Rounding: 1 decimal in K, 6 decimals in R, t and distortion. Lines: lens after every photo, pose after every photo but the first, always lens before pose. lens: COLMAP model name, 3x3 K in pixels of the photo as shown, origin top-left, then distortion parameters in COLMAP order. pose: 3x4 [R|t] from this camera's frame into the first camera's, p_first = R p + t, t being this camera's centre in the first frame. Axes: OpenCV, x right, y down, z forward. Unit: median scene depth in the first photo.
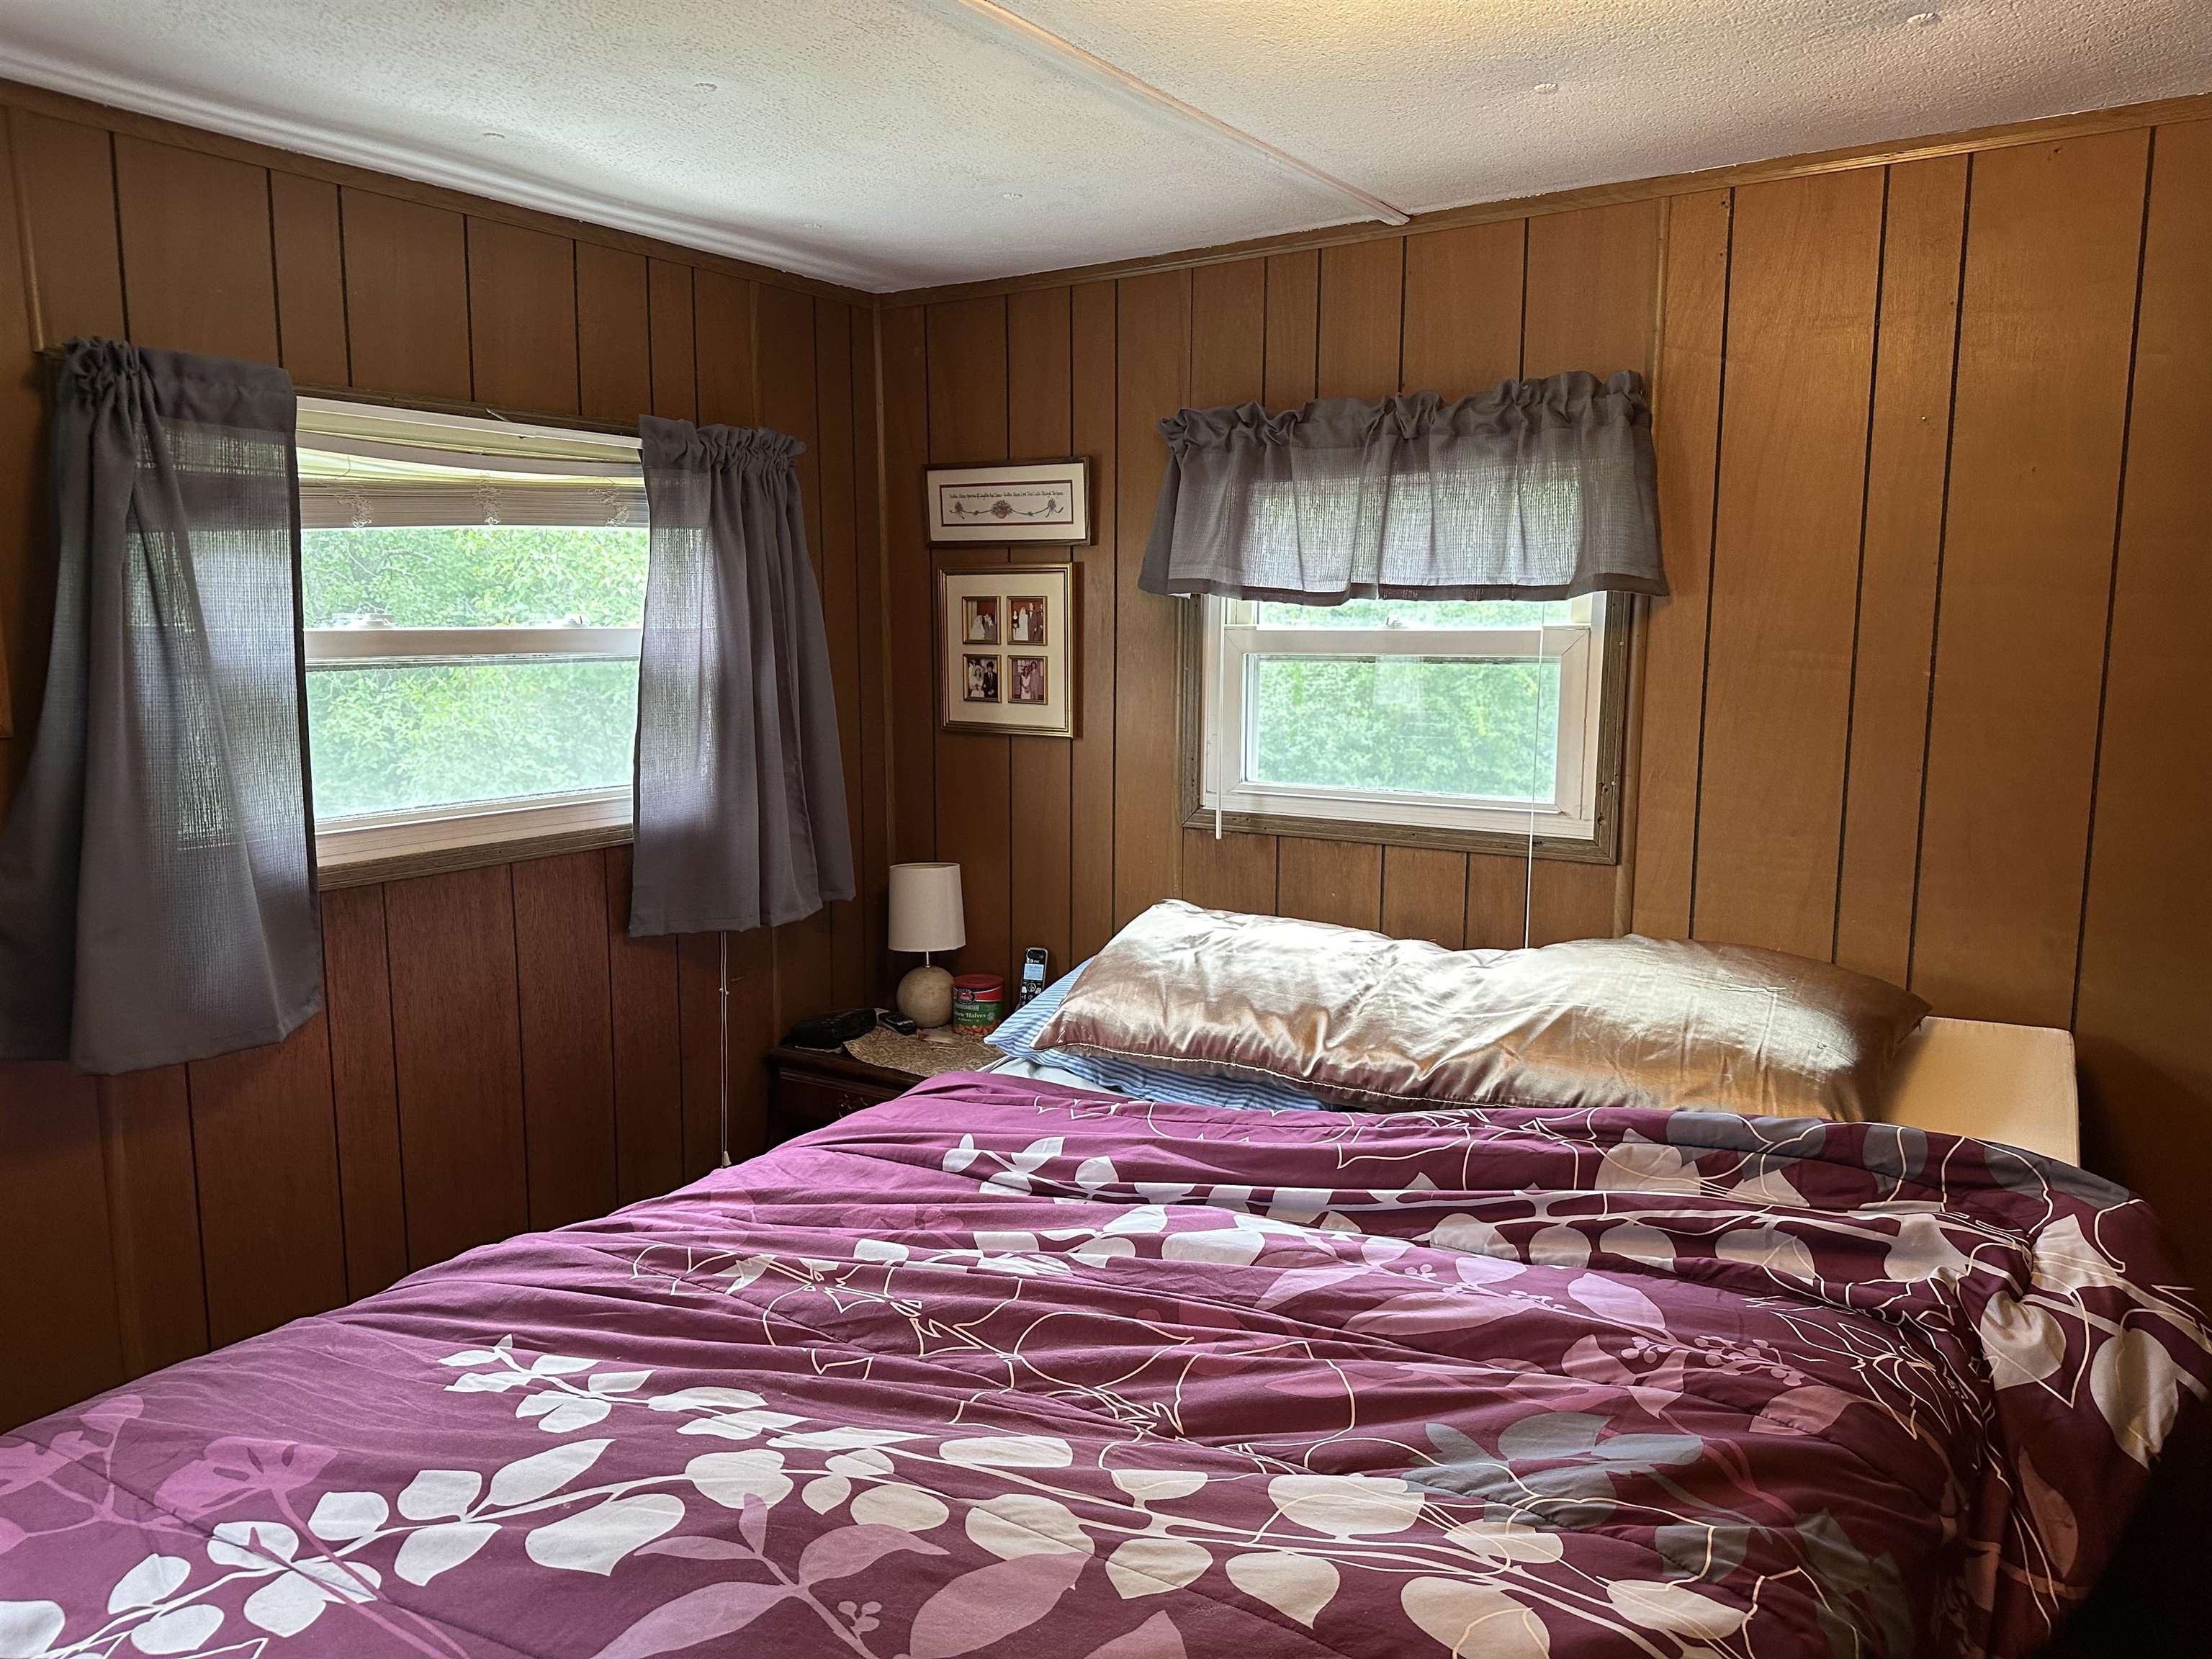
lens RADIAL K [[1570.3, 0, 1106.0], [0, 1570.3, 829.5], [0, 0, 1]] dist [-0.002020, 0.000378]
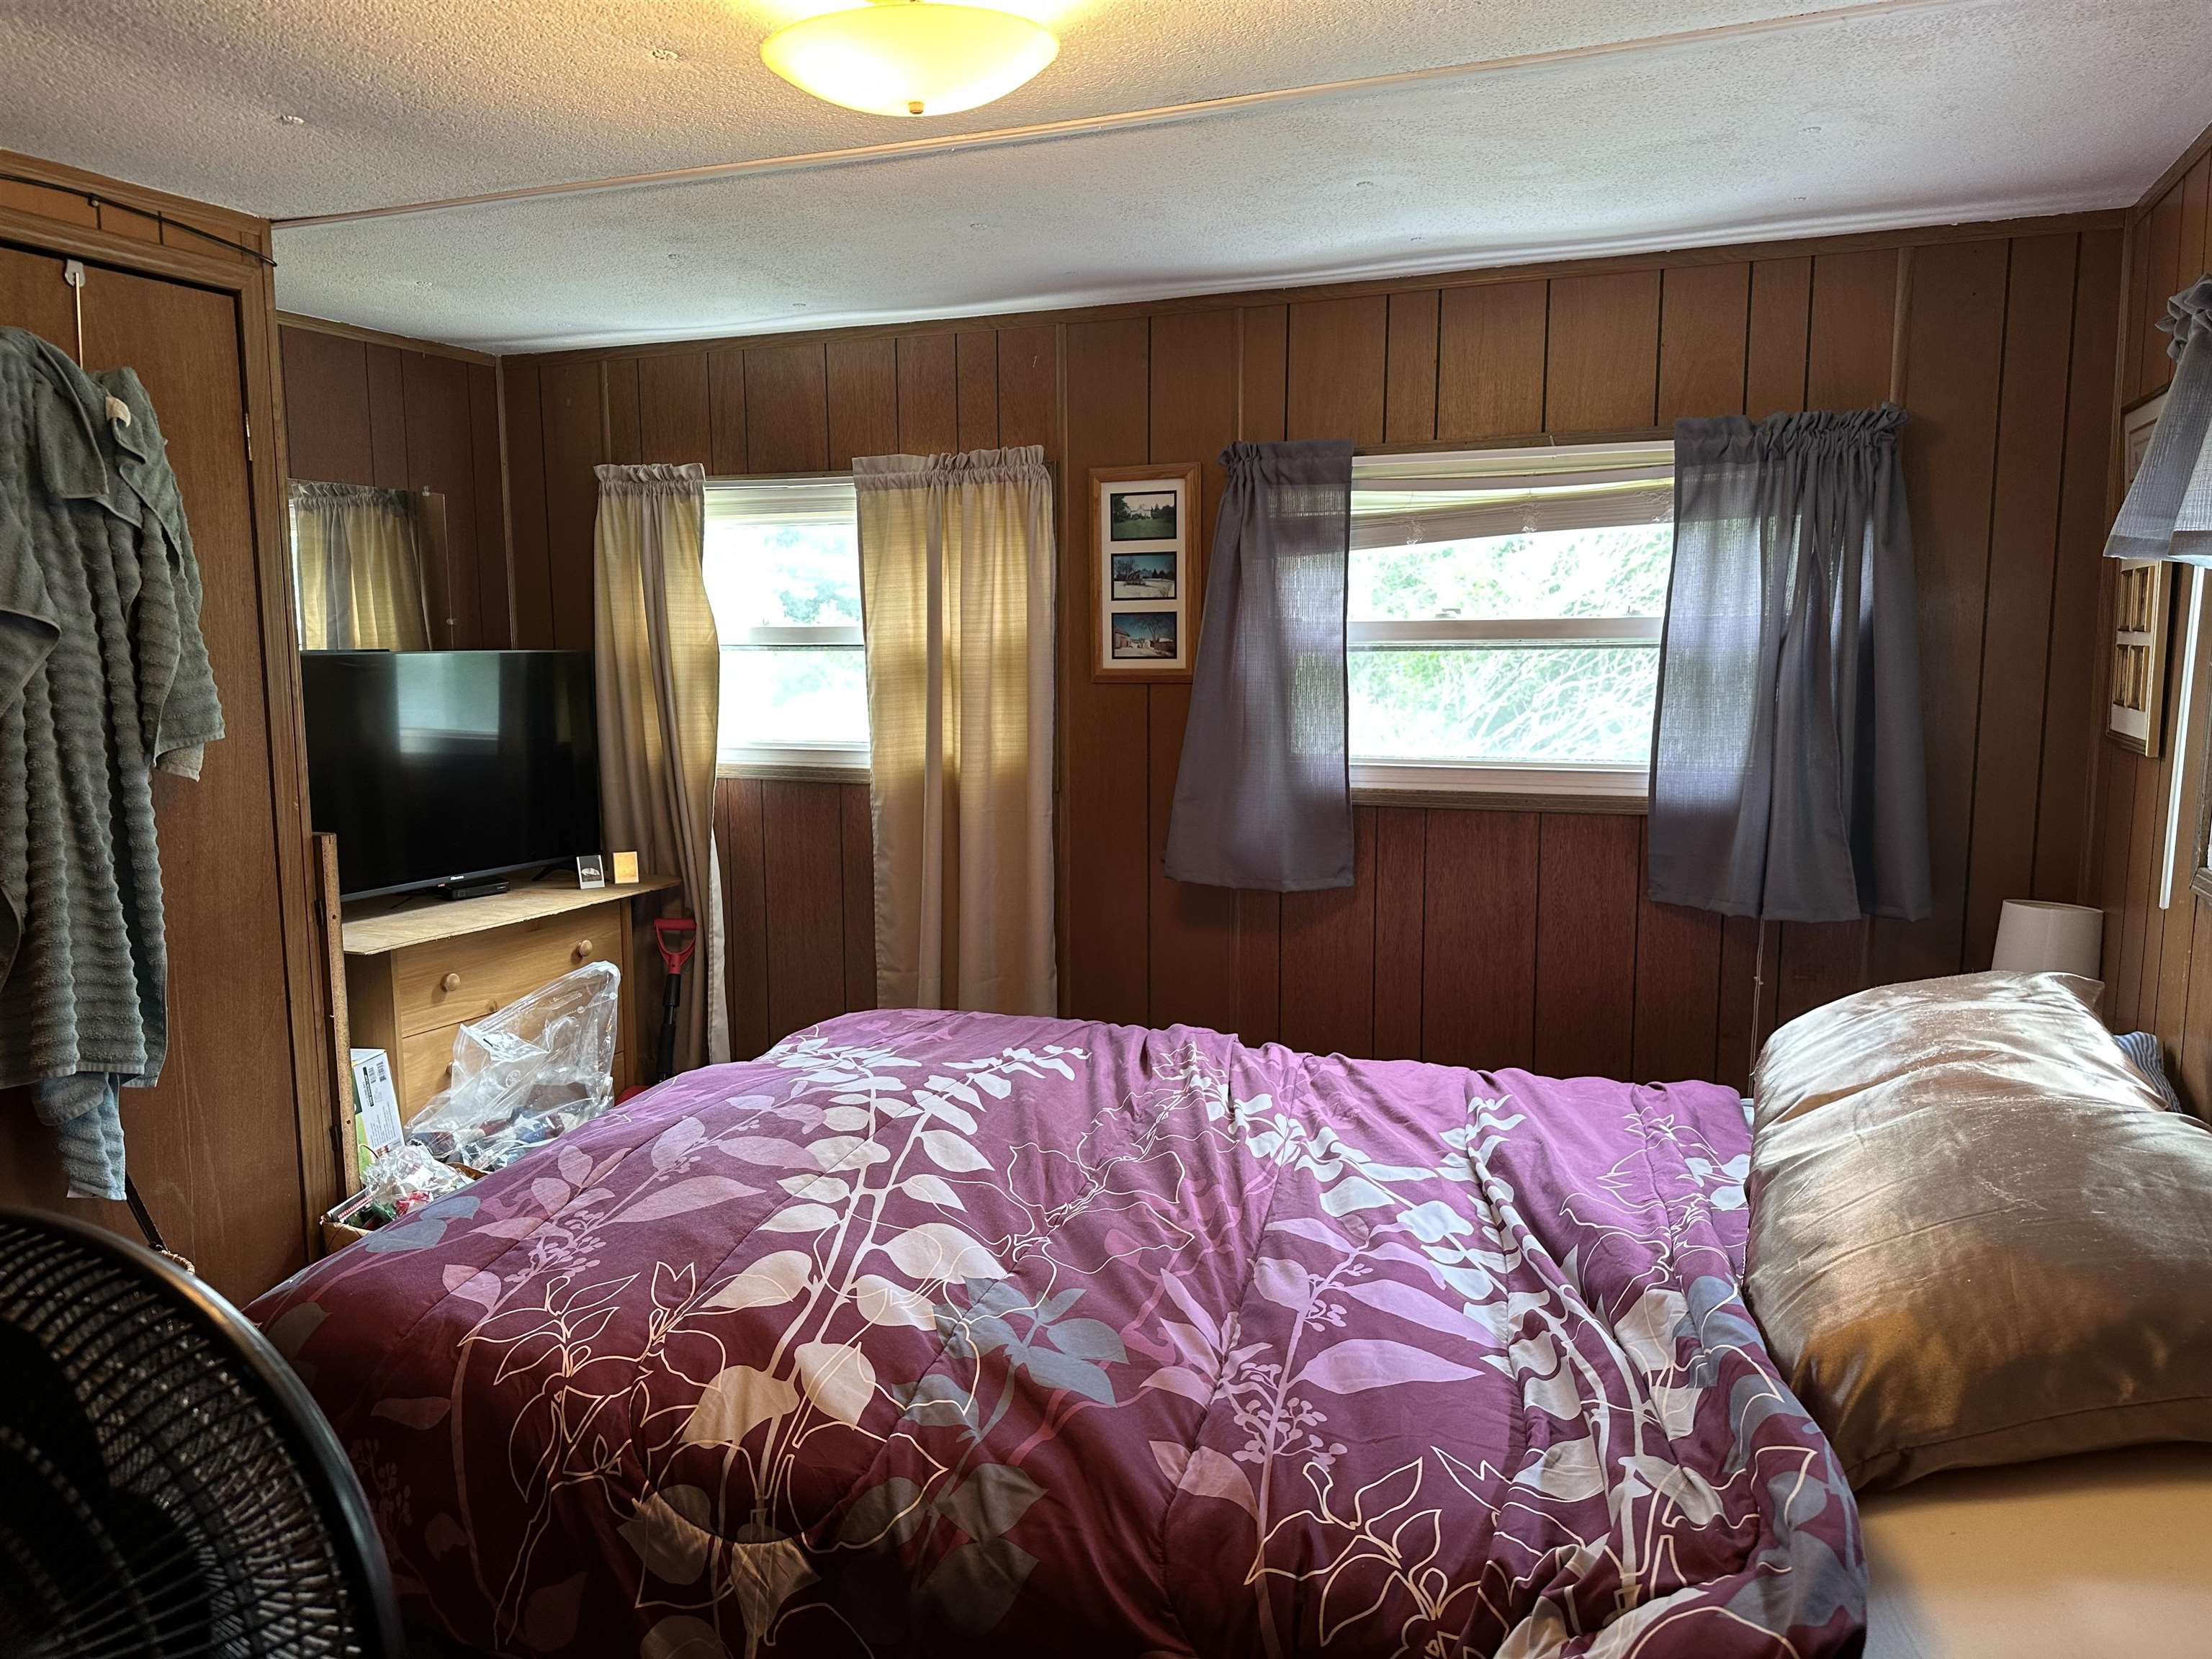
lens RADIAL K [[1567.0, 0, 1106.0], [0, 1567.0, 829.5], [0, 0, 1]] dist [0.179957, -0.346835]
pose [[0.183785, 0.116937, -0.975986, 0.880377], [-0.131597, 0.986888, 0.093463, -0.042025], [0.974118, 0.111260, 0.196764, 0.508857]]
